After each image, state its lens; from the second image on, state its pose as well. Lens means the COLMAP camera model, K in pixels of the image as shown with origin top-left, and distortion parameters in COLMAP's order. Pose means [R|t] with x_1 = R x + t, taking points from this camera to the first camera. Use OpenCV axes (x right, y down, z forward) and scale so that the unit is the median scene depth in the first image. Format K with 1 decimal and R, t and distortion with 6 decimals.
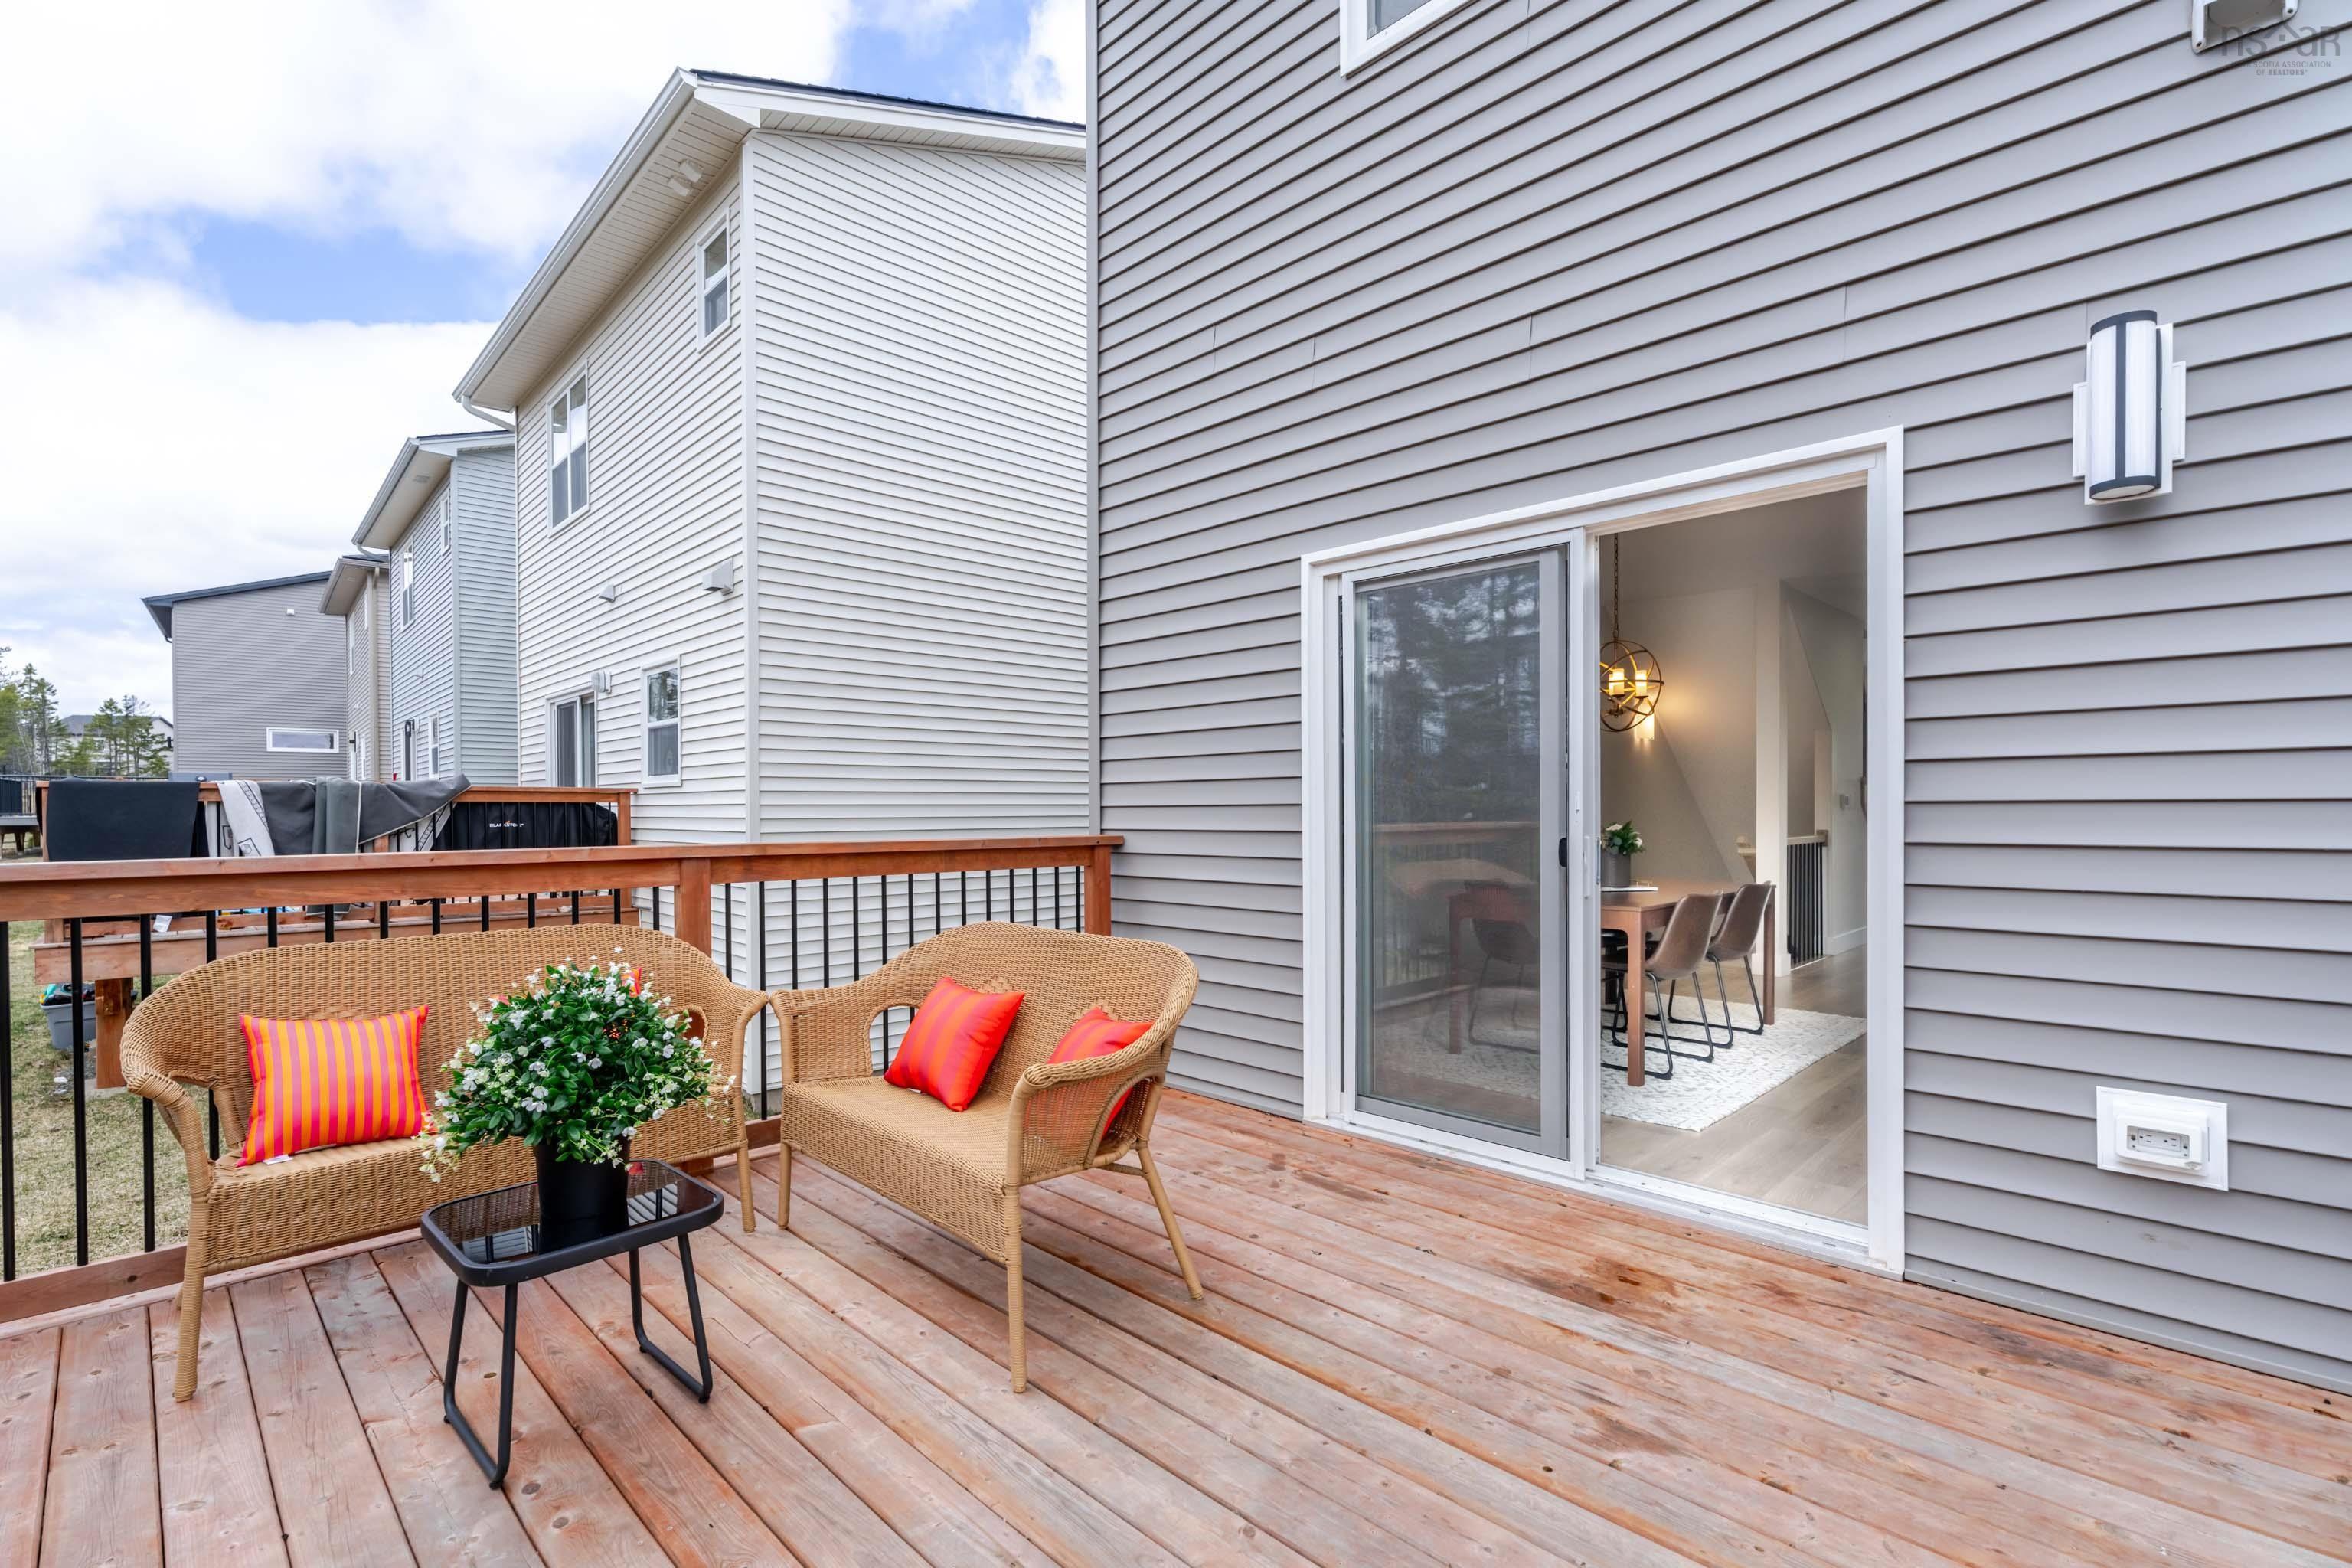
lens RADIAL K [[1049.7, 0, 1176.0], [0, 1049.7, 784.0], [0, 0, 1]] dist [0.002013, -0.003342]
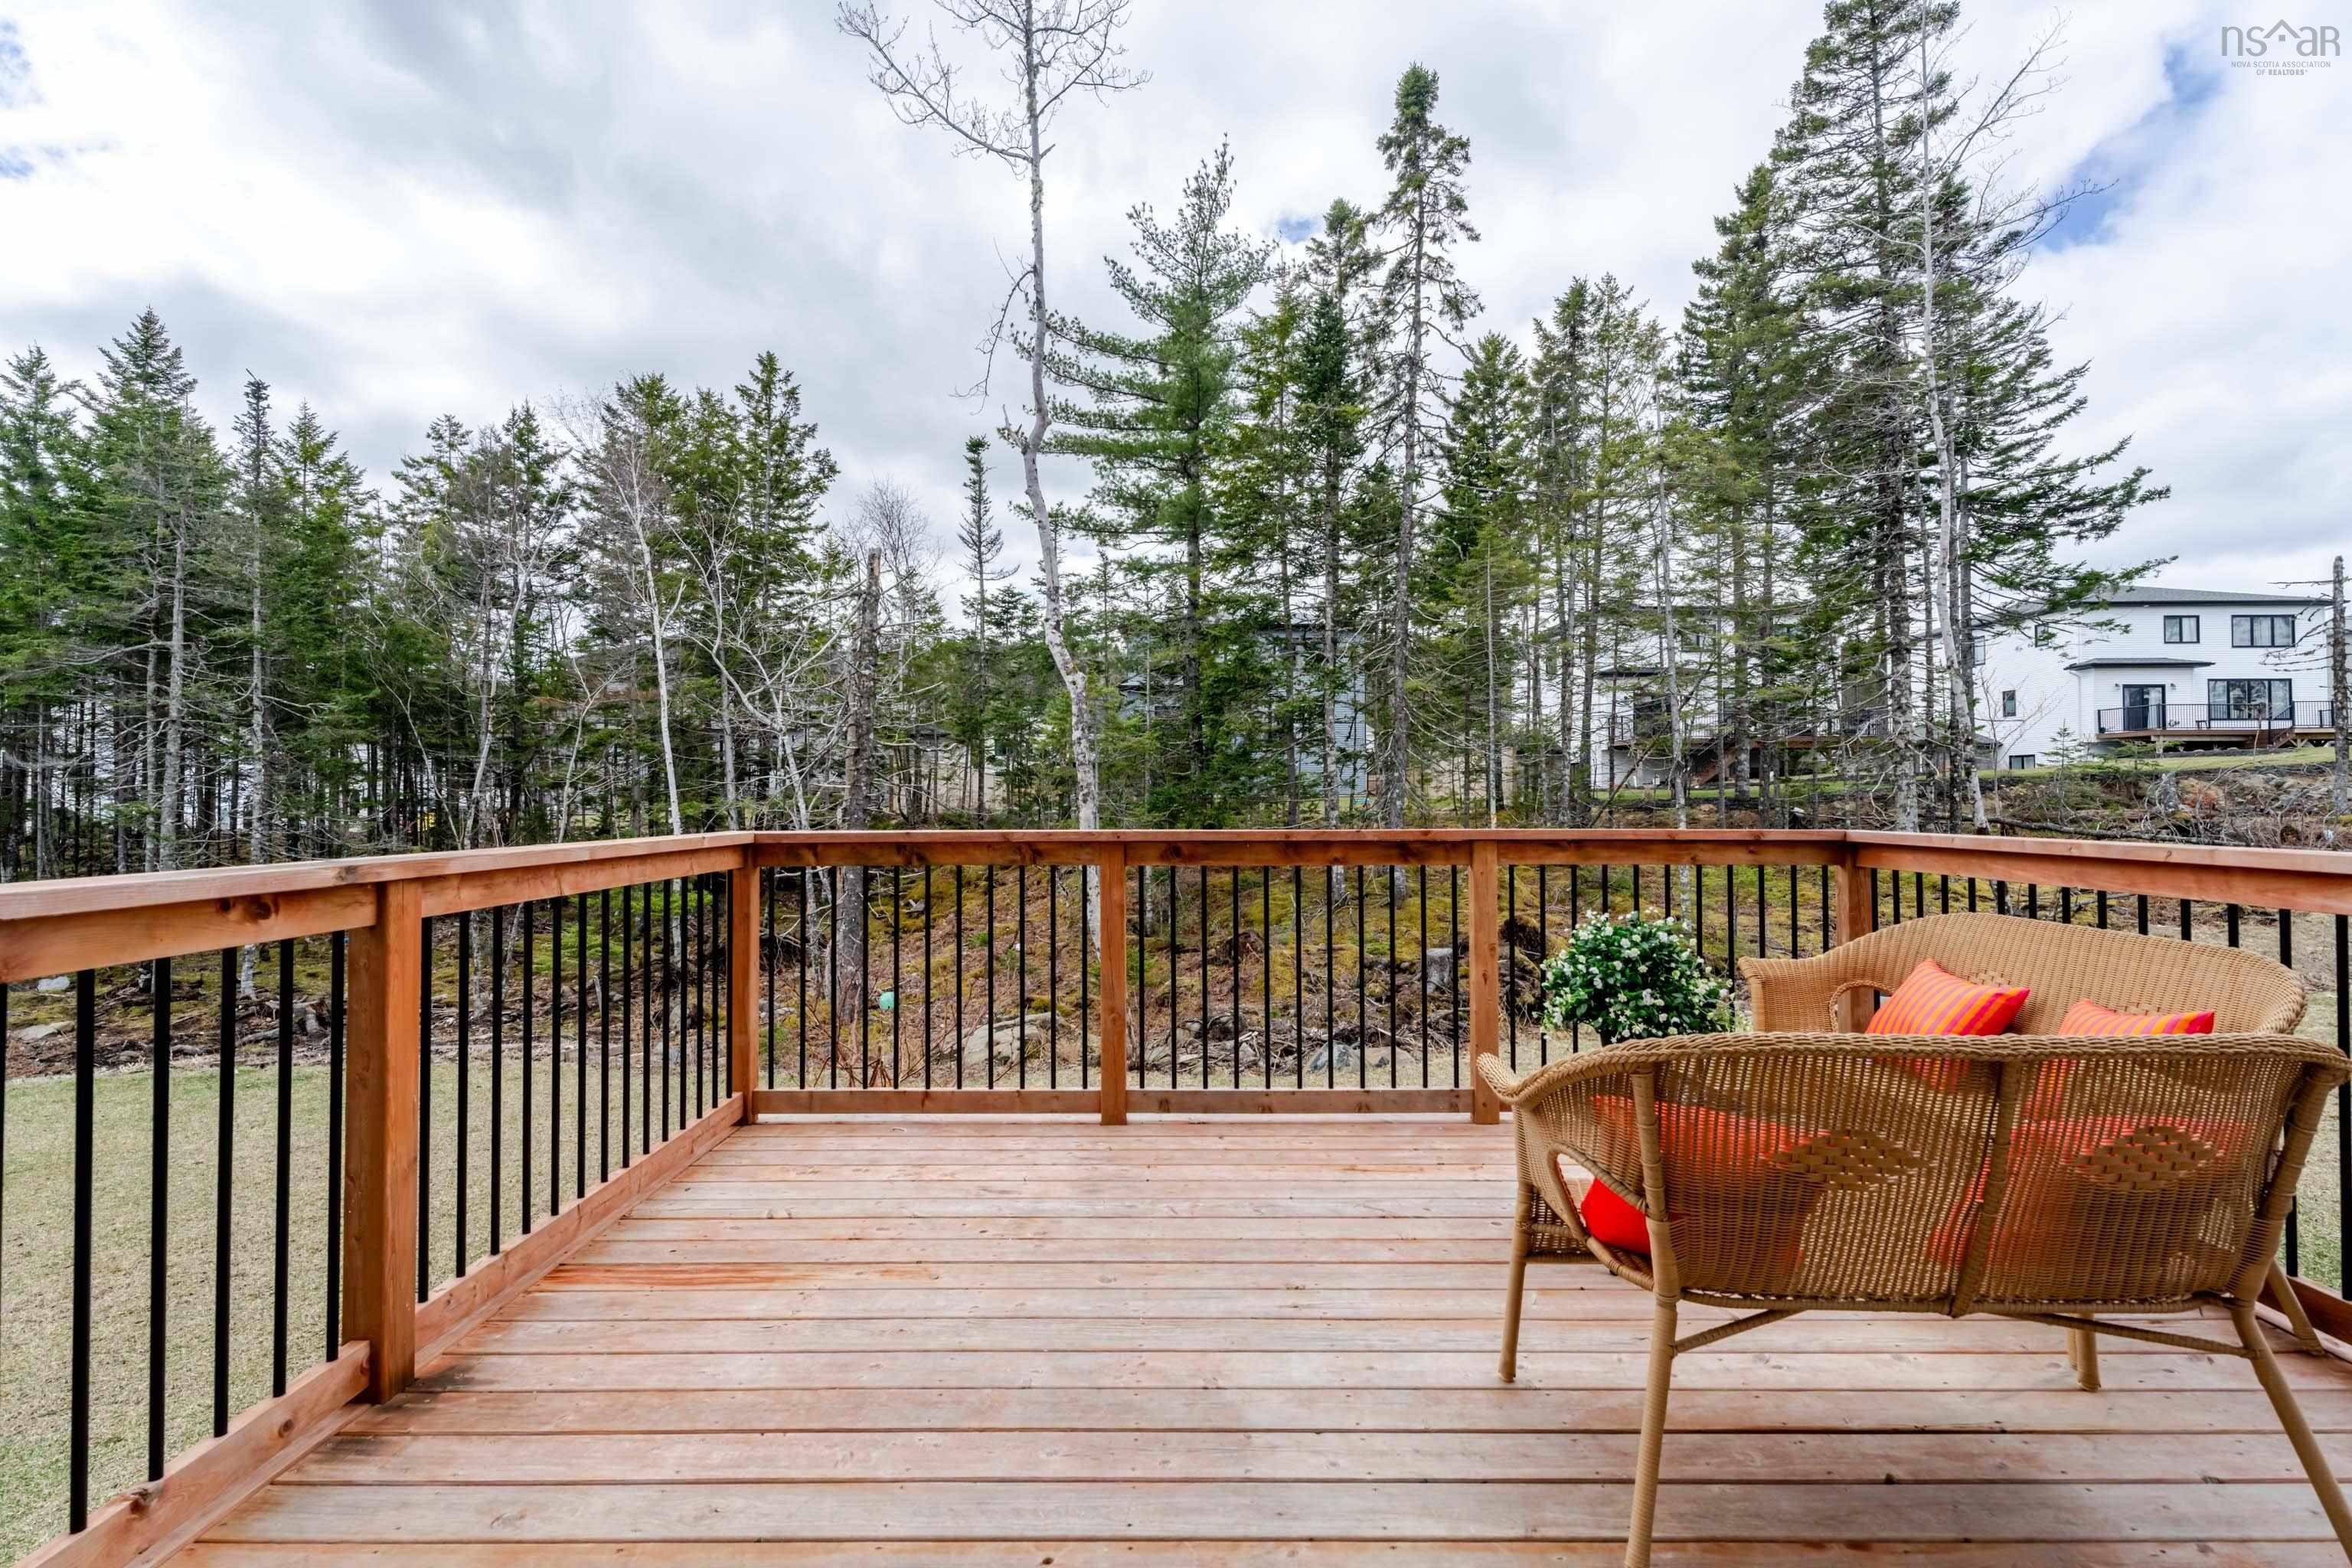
lens RADIAL K [[1049.7, 0, 1176.0], [0, 1049.7, 784.0], [0, 0, 1]] dist [0.002013, -0.003342]
pose [[-0.698694, -0.008401, -0.715371, 0.737492], [0.017493, 0.999431, -0.028822, 0.027075], [0.715206, -0.032652, -0.698150, 1.382616]]
